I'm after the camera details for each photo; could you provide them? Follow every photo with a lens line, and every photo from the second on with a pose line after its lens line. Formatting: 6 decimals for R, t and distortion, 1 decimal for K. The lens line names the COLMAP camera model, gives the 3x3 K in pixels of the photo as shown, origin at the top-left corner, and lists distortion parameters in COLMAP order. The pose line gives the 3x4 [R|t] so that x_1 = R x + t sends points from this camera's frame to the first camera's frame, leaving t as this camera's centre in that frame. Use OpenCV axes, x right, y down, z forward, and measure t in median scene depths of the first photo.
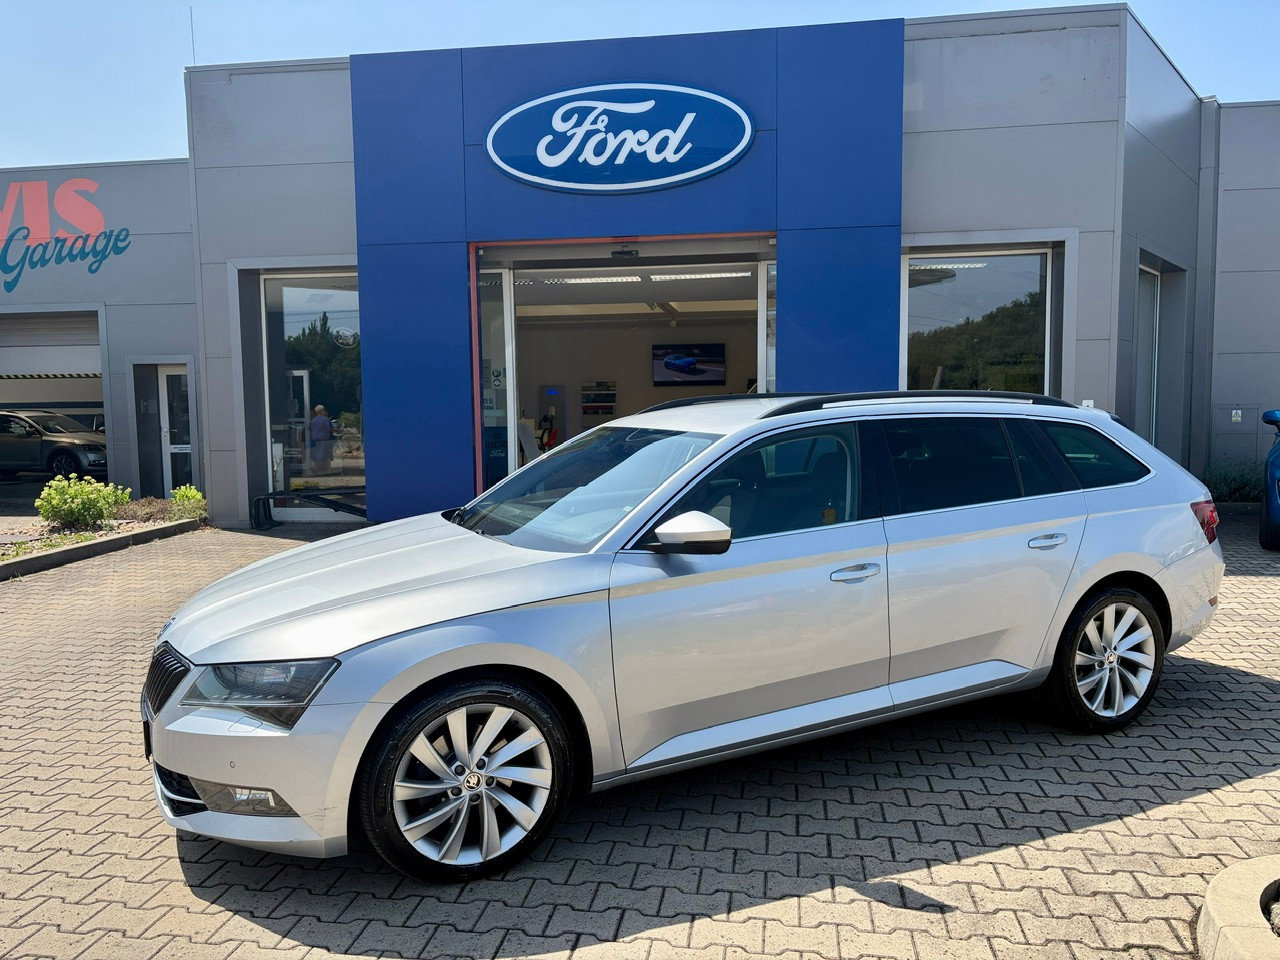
lens RADIAL K [[966.8, 0, 643.6], [0, 966.8, 483.6], [0, 0, 1]] dist [0.036350, -0.031885]
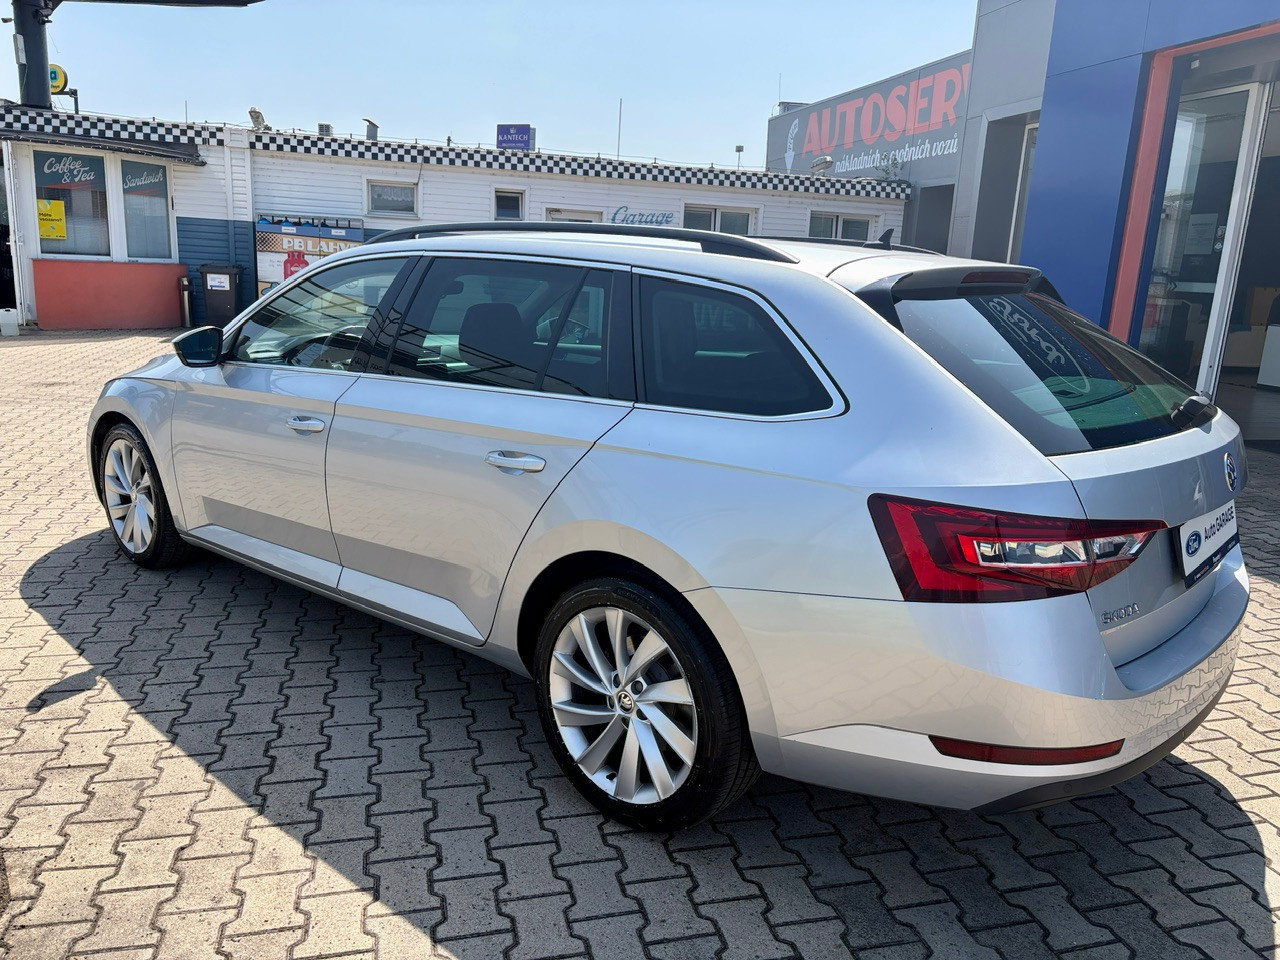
lens RADIAL K [[966.8, 0, 643.6], [0, 966.8, 483.6], [0, 0, 1]] dist [0.036350, -0.031885]
pose [[0.398499, 0.238194, -0.885699, 1.199114], [-0.129375, 0.970631, 0.202825, -0.077939], [0.907998, 0.033762, 0.417612, 0.957886]]
